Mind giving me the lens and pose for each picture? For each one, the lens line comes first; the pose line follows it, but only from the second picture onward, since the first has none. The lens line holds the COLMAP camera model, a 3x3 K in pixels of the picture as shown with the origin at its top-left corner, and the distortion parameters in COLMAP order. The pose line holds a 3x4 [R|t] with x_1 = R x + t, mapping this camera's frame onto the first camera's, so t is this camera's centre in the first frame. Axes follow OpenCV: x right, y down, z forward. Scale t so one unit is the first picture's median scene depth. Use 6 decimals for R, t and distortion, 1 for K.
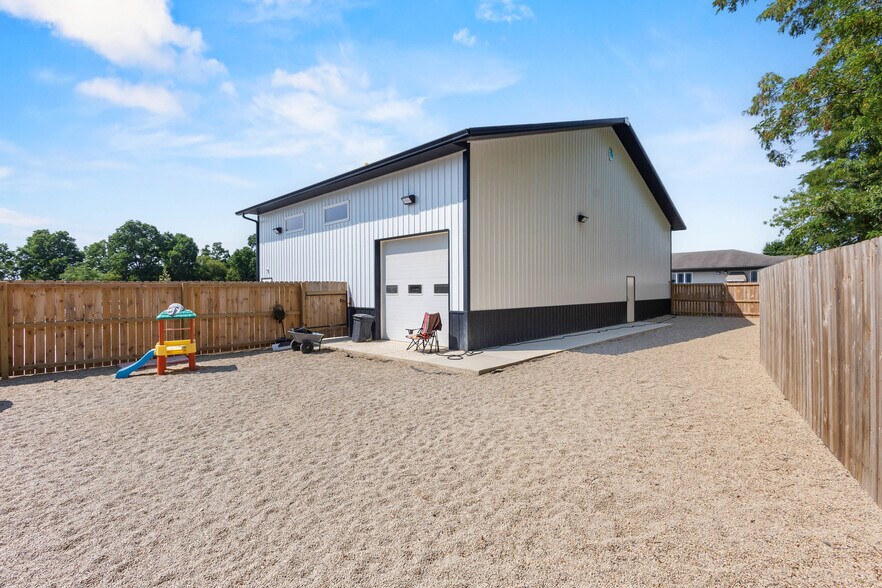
lens RADIAL K [[404.5, 0, 443.7], [0, 404.5, 295.4], [0, 0, 1]] dist [0.005976, 0.000270]
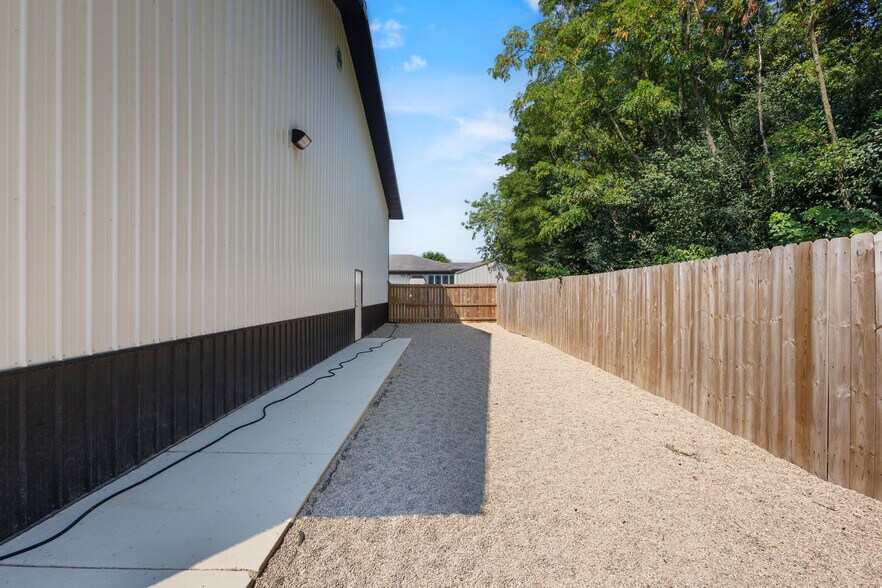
lens RADIAL K [[404.5, 0, 443.7], [0, 404.5, 295.4], [0, 0, 1]] dist [0.005976, 0.000270]
pose [[0.723807, 0.001285, 0.690001, 0.094246], [0.001617, 0.999992, -0.003558, -0.003436], [-0.690000, 0.003691, 0.723800, 0.369873]]
